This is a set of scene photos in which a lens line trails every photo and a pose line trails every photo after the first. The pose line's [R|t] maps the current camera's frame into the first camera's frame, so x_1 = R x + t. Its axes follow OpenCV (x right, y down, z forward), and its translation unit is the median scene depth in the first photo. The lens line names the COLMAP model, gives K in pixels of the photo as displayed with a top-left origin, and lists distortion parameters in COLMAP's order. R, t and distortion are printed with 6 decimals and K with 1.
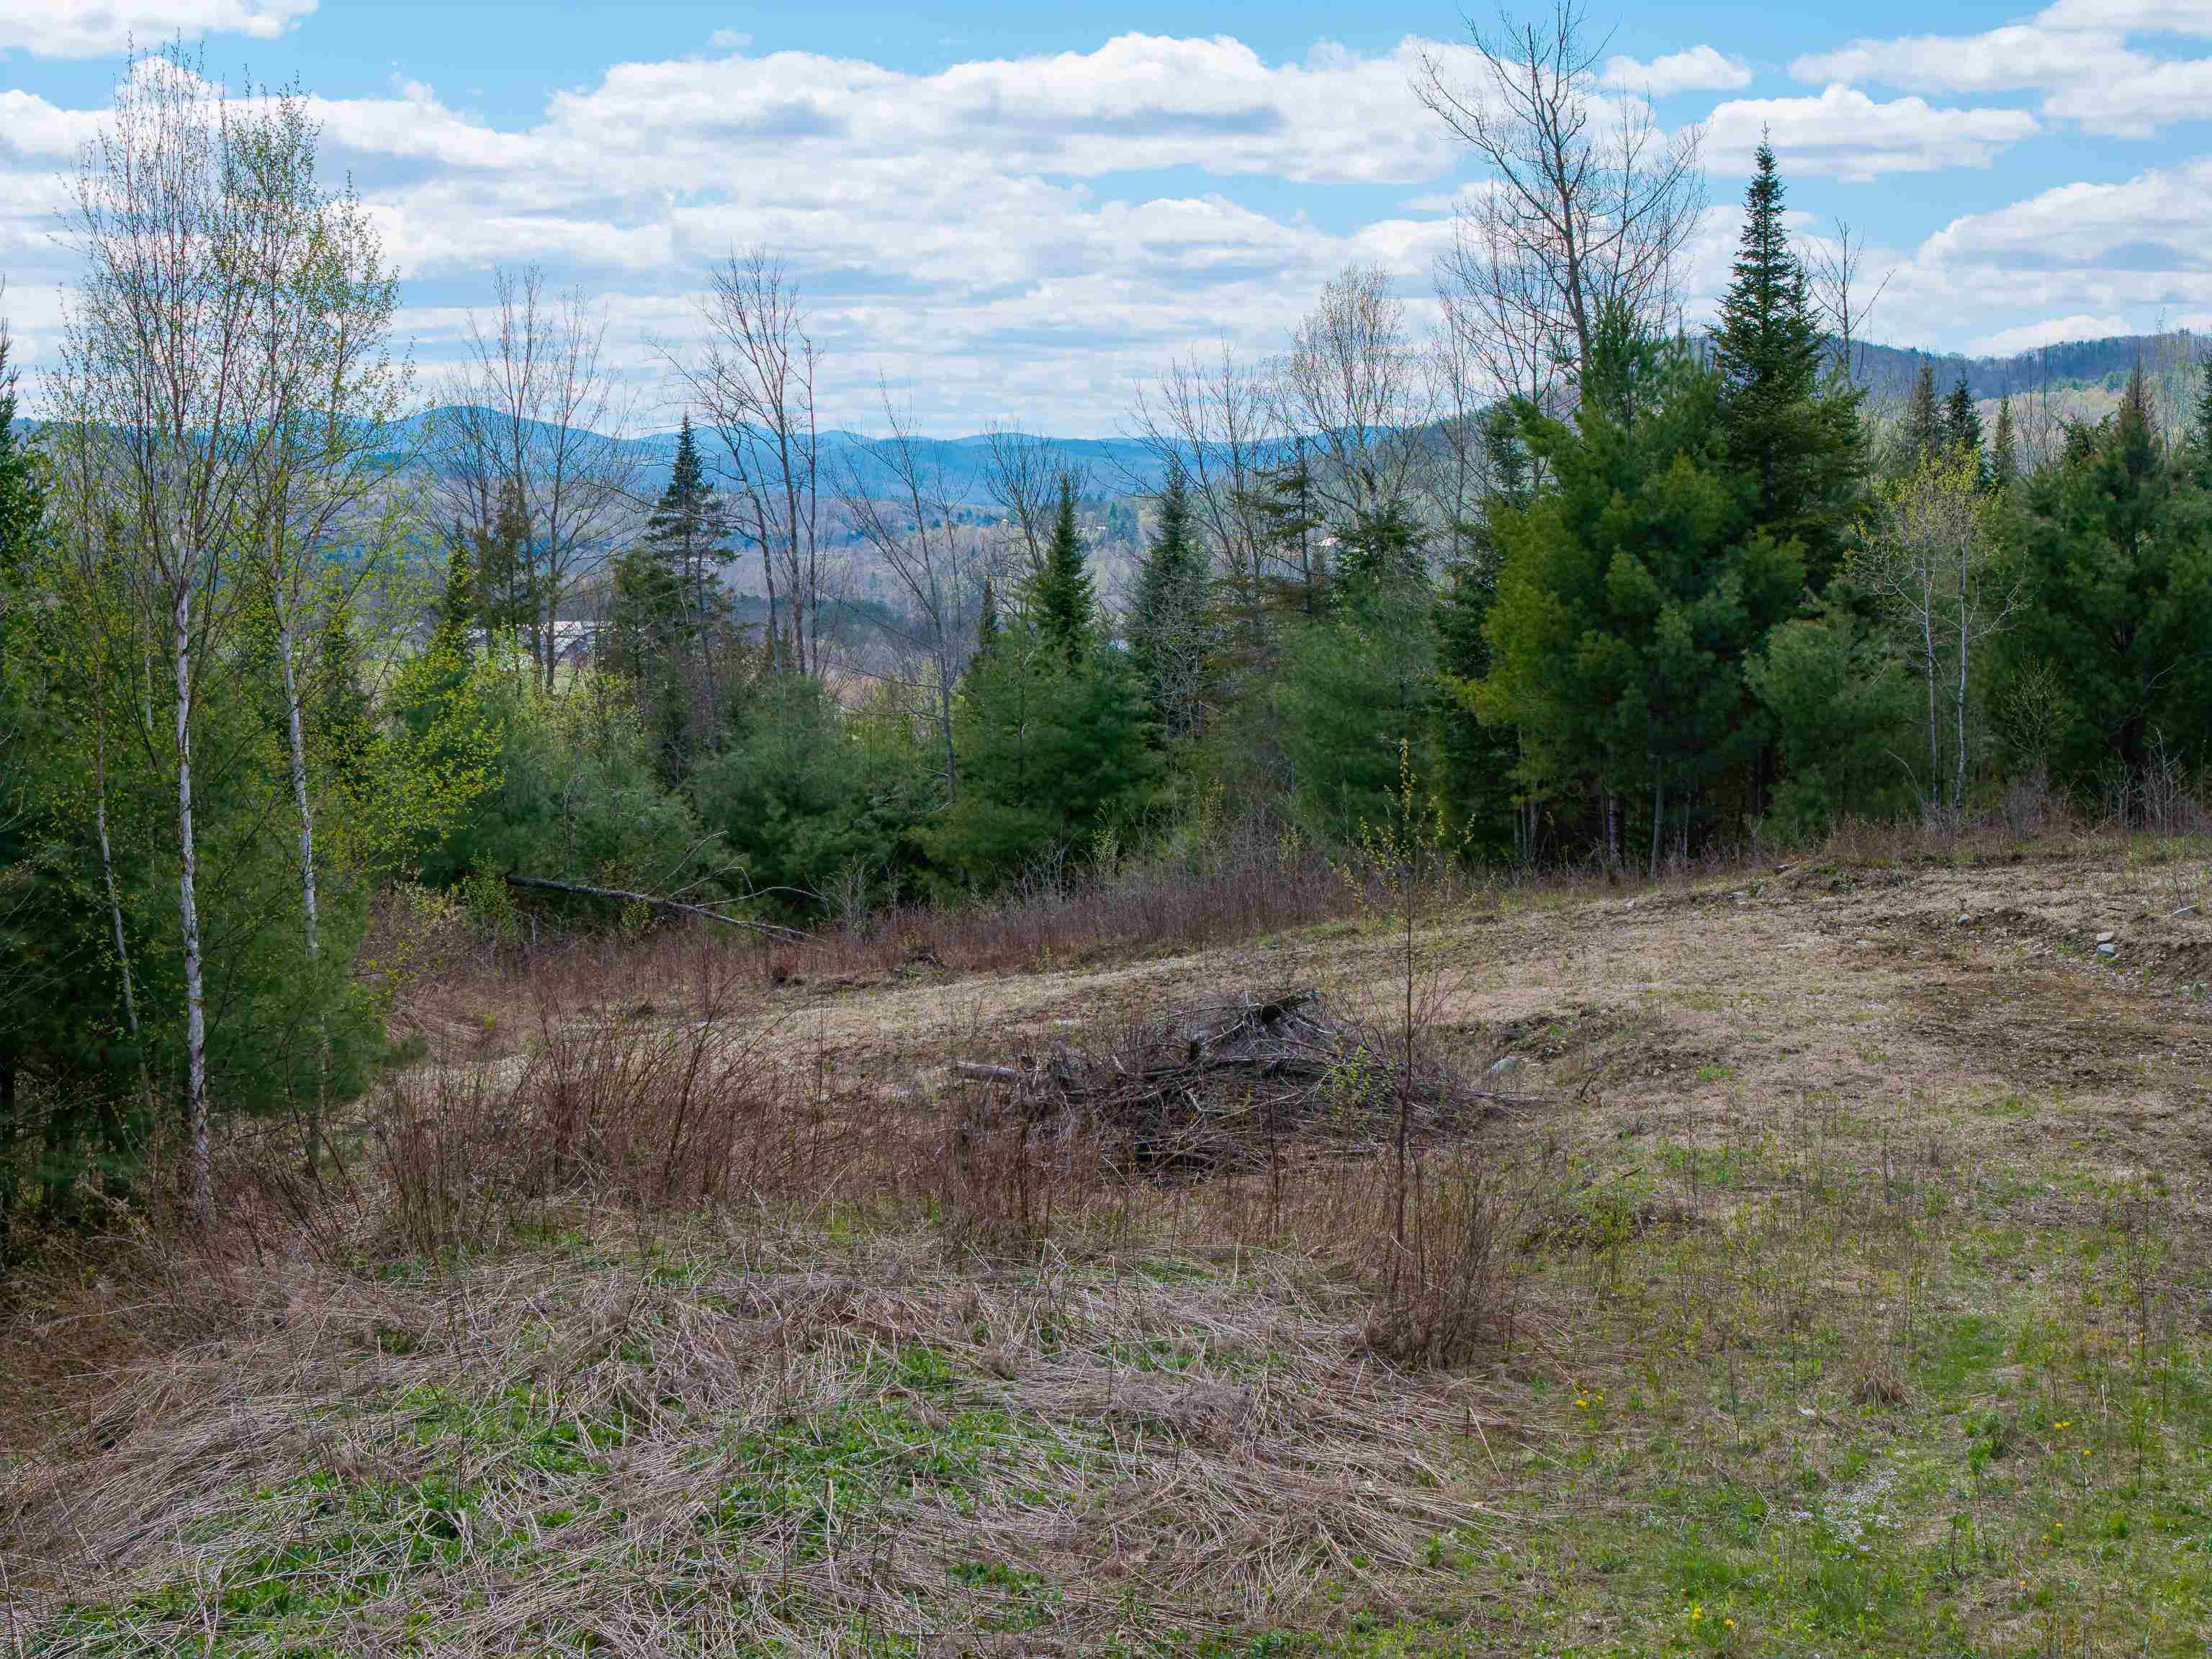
lens RADIAL K [[4437.3, 0, 1104.7], [0, 4437.3, 785.0], [0, 0, 1]] dist [-0.190064, 0.598906]
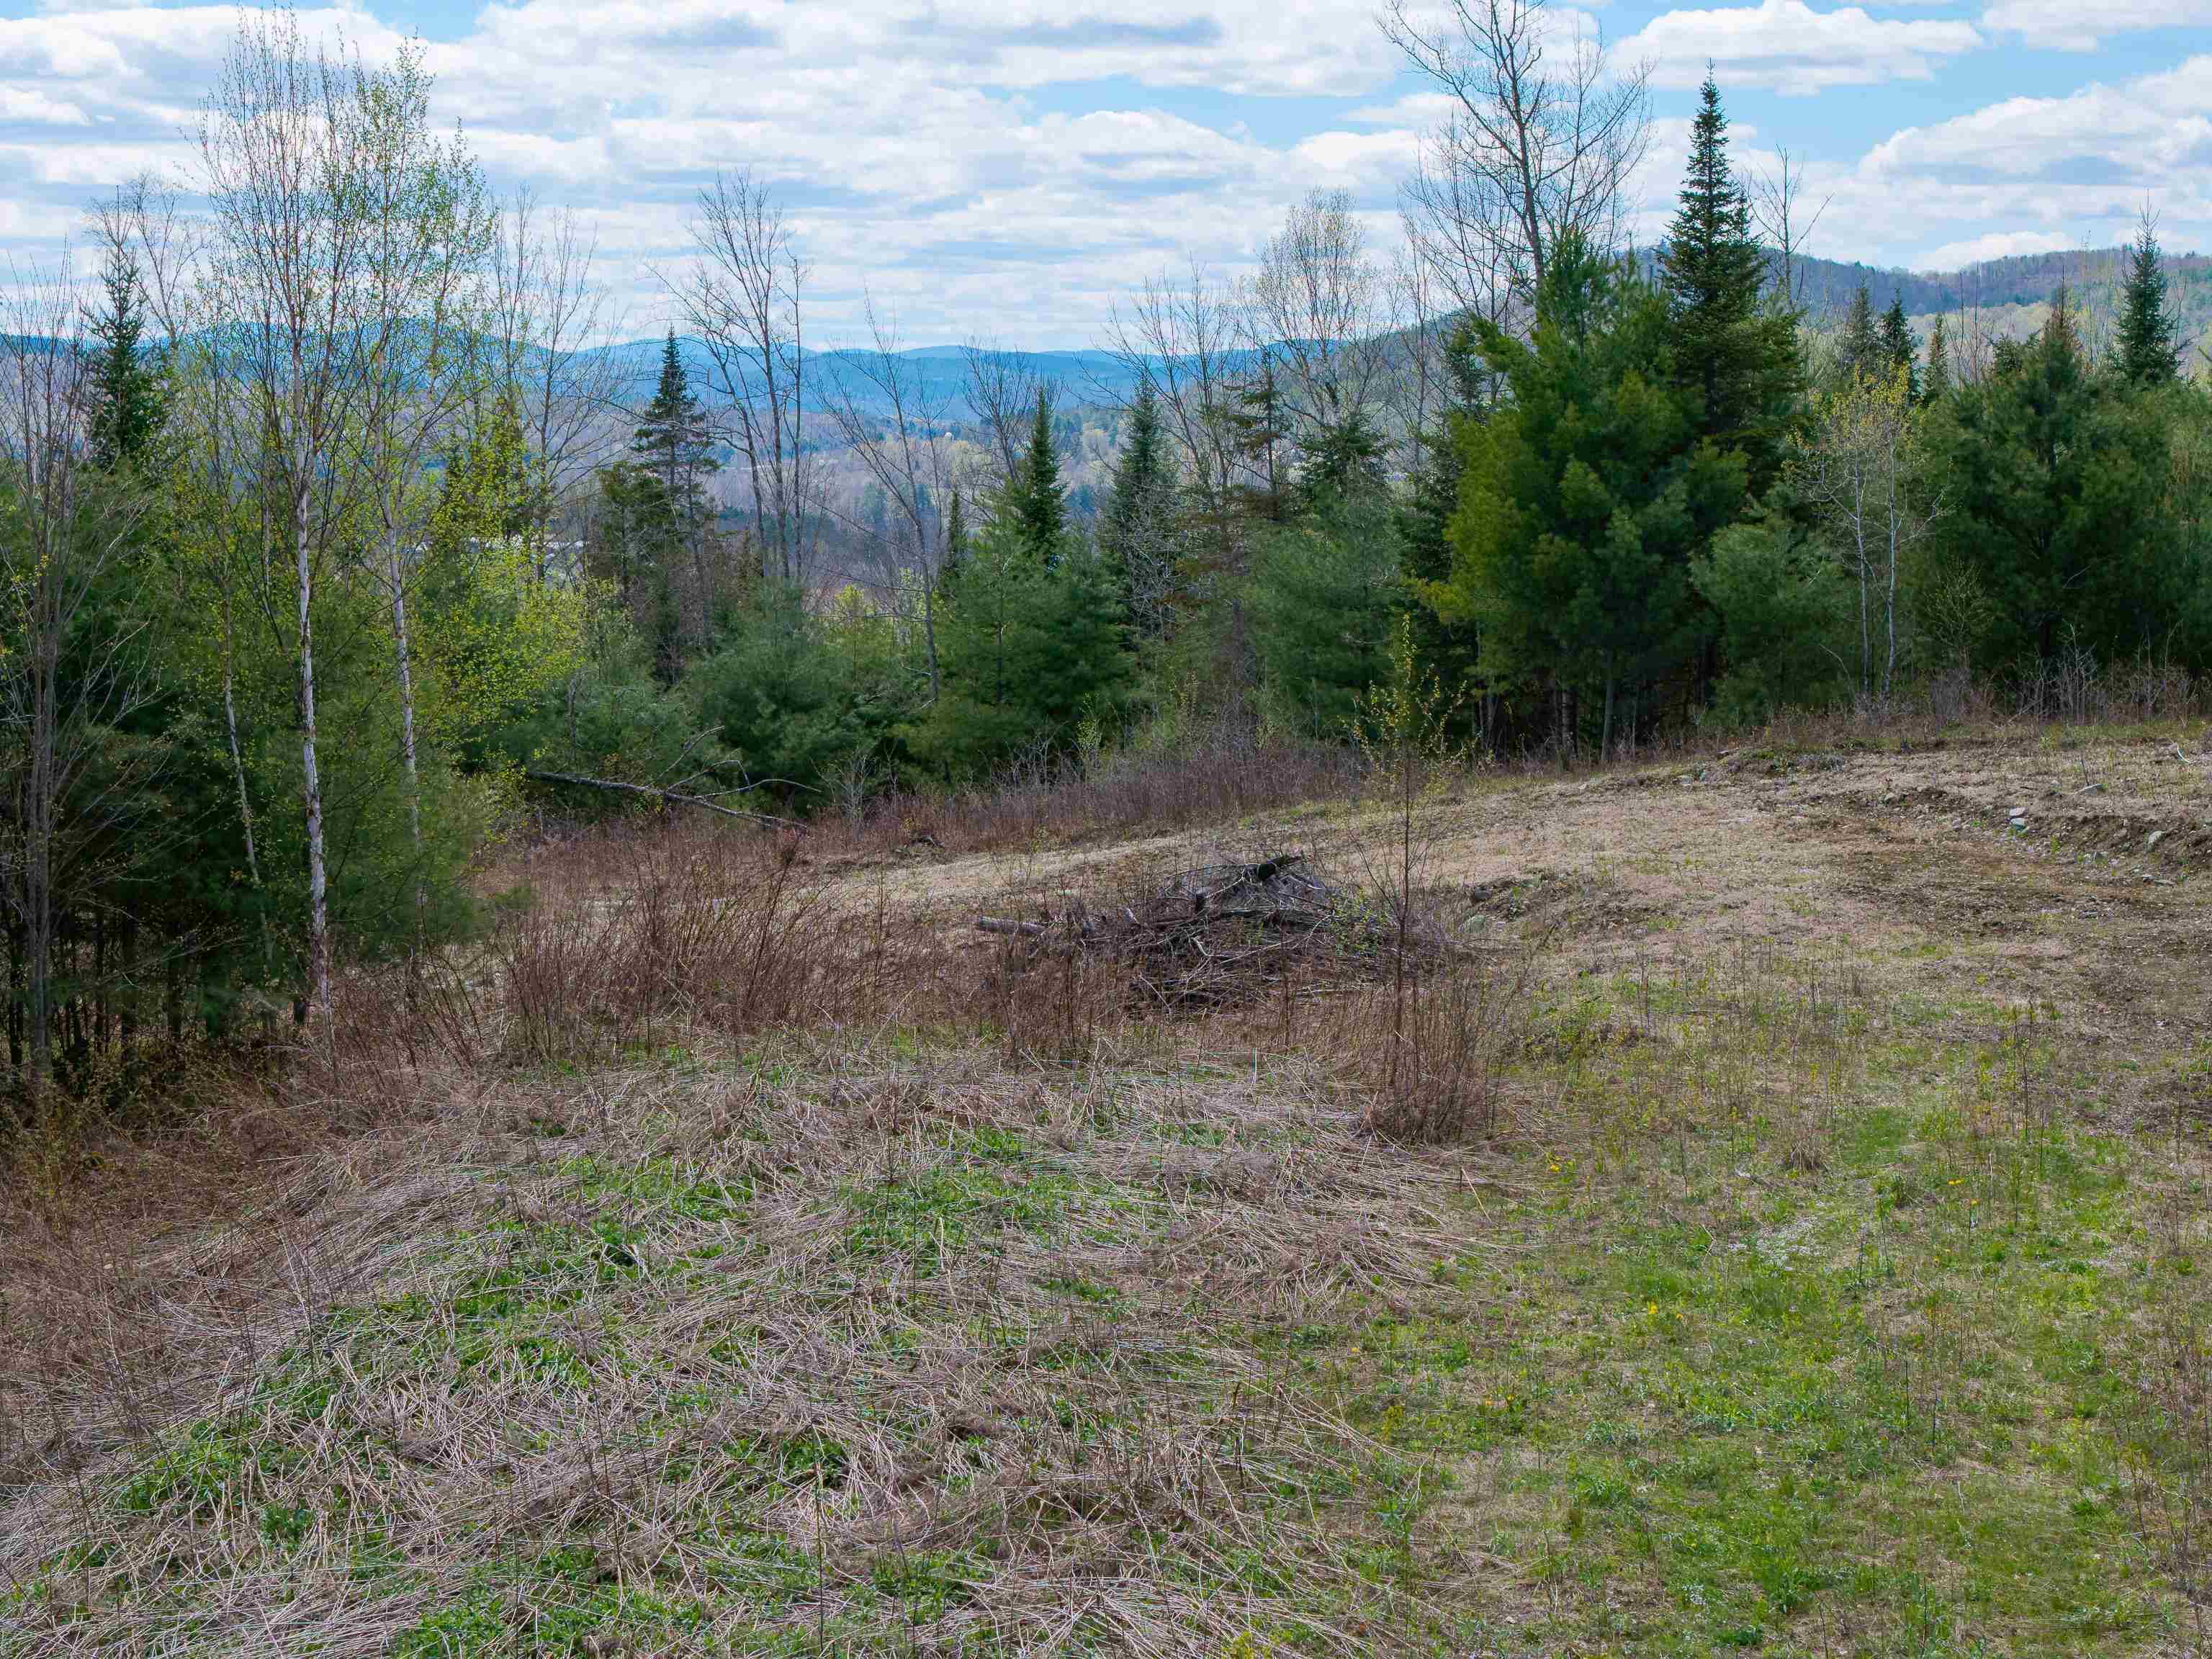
lens RADIAL K [[4437.0, 0, 1110.3], [0, 4437.0, 825.3], [0, 0, 1]] dist [-0.195095, 0.241654]
pose [[0.999901, -0.000080, 0.014040, -0.010860], [-0.000321, 0.999592, 0.028574, 0.004981], [-0.014036, -0.028576, 0.999493, -0.071686]]
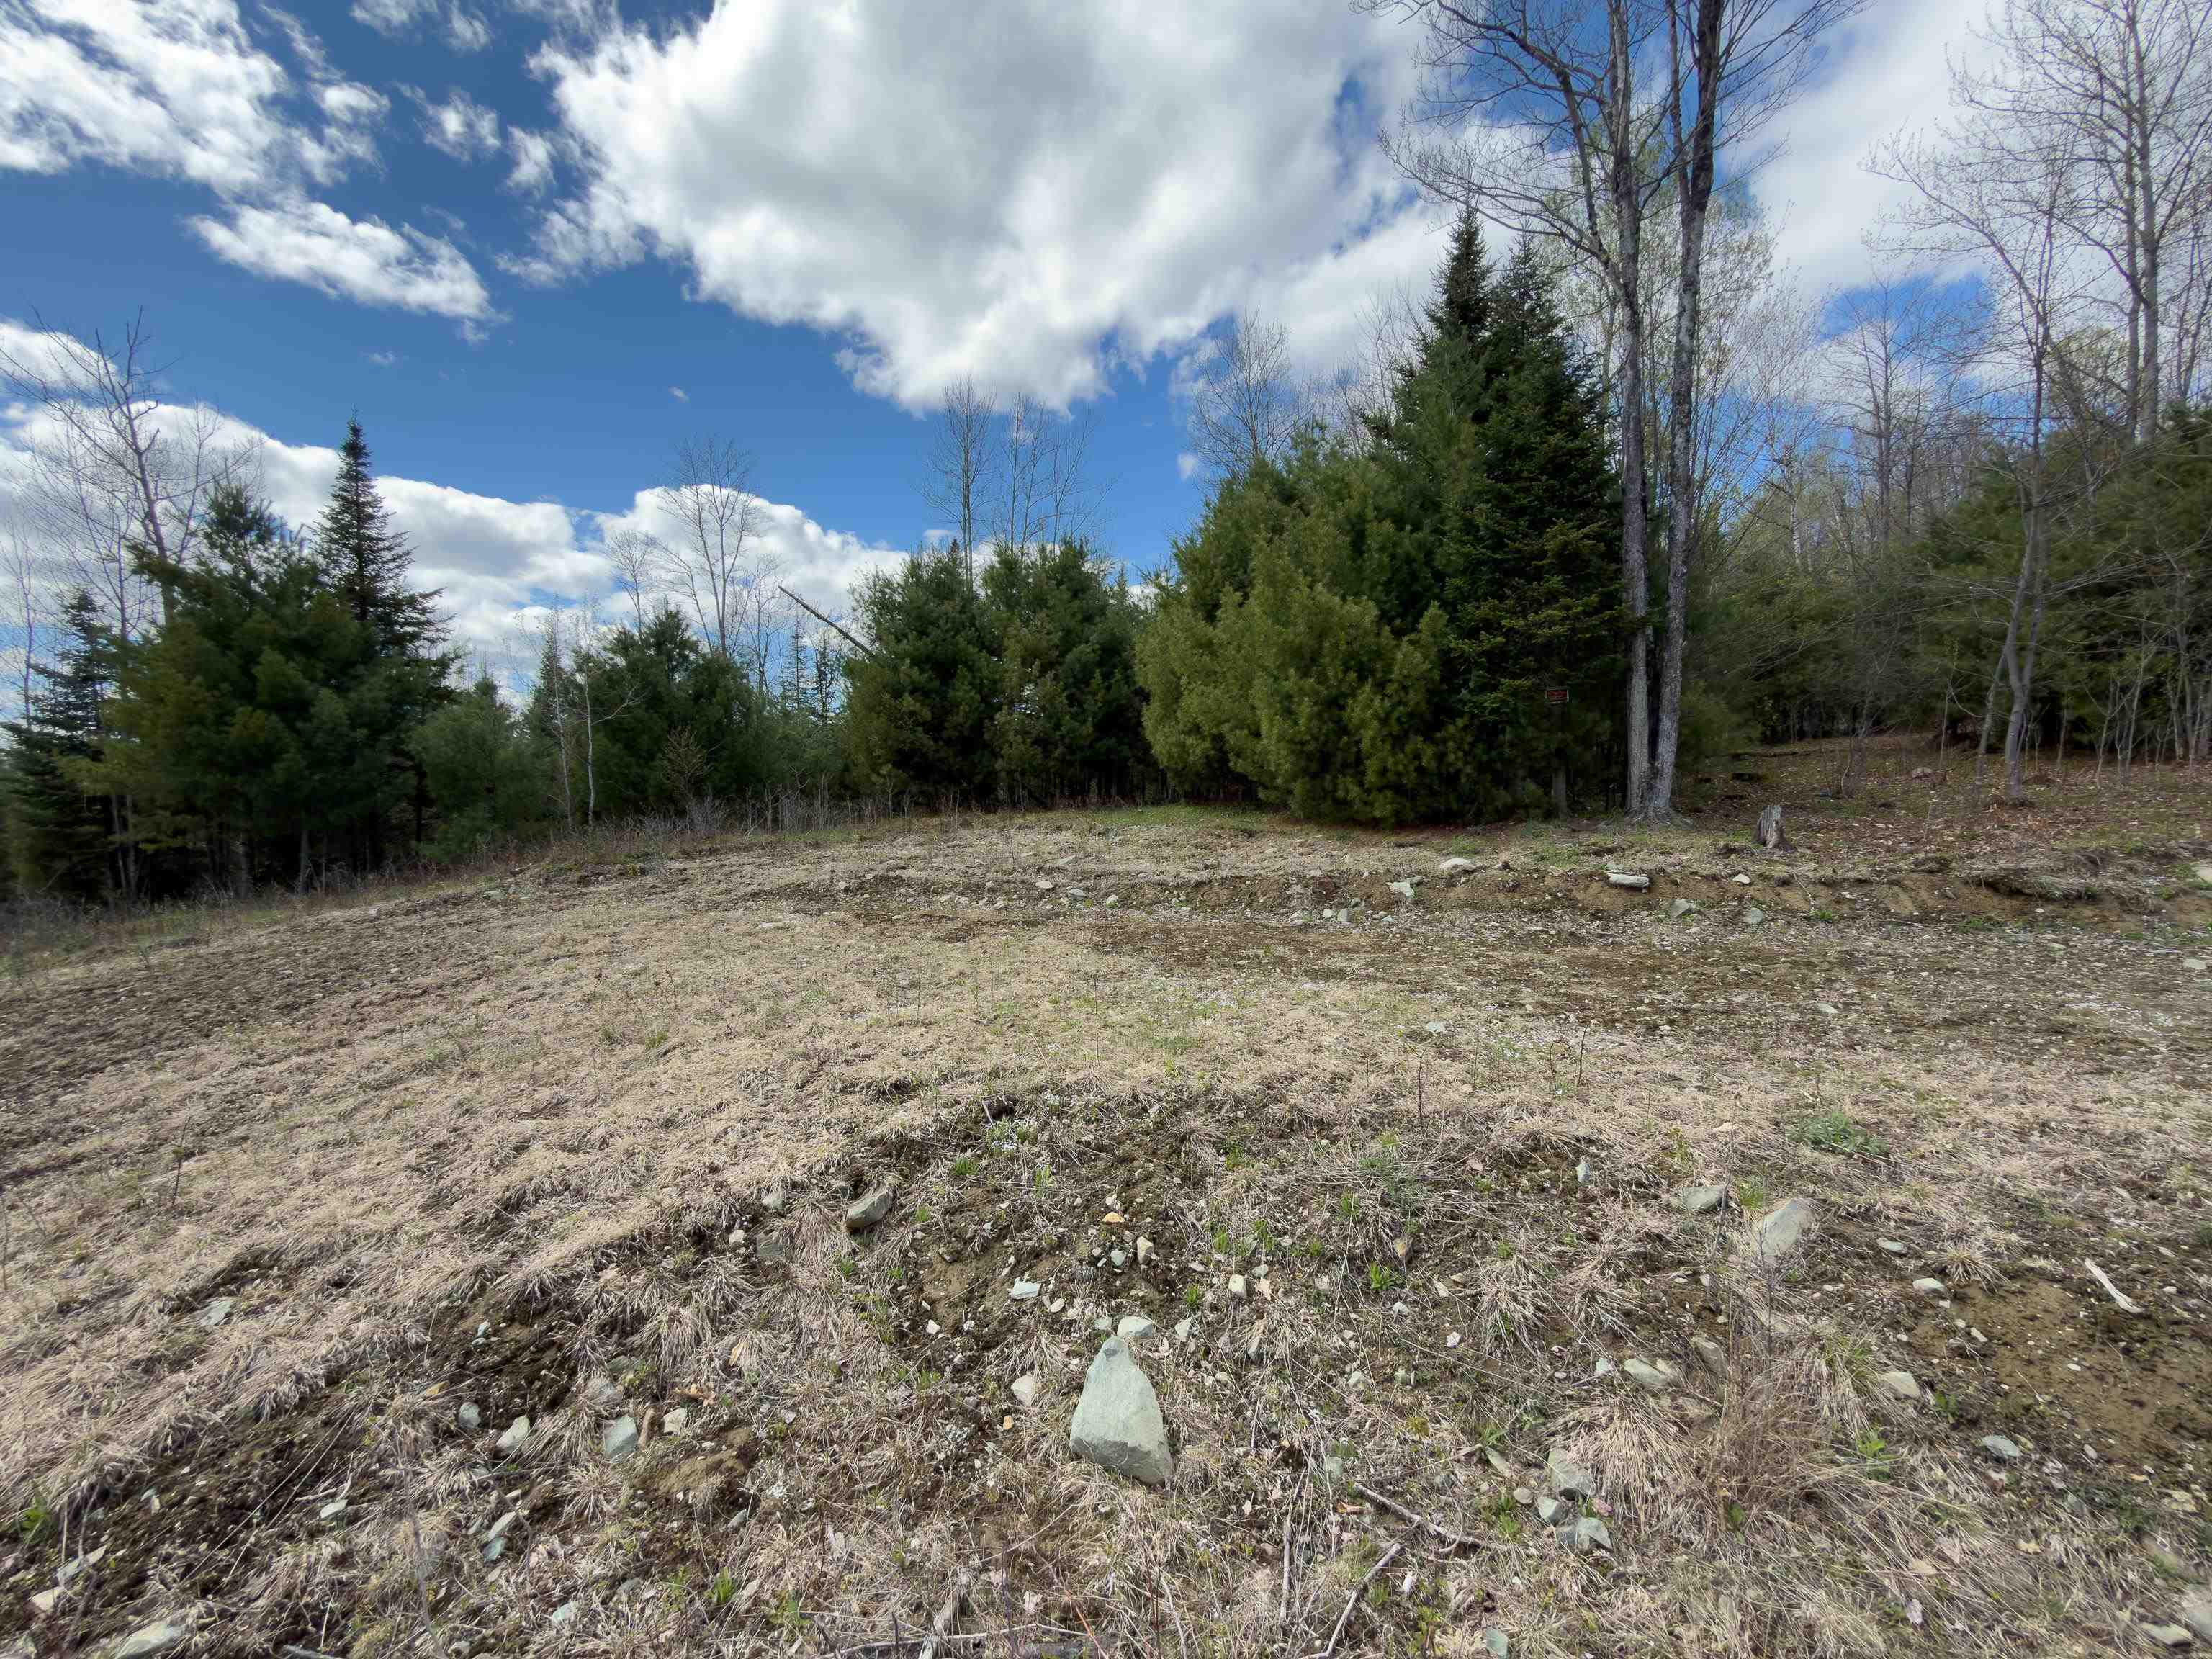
lens RADIAL K [[878.8, 0, 1104.0], [0, 878.8, 828.5], [0, 0, 1]] dist [0.000162, -0.000233]
pose [[0.530034, -0.029173, 0.847474, 0.024565], [0.058362, 0.998293, -0.002136, 0.015568], [-0.845966, 0.050592, 0.530832, 0.657305]]
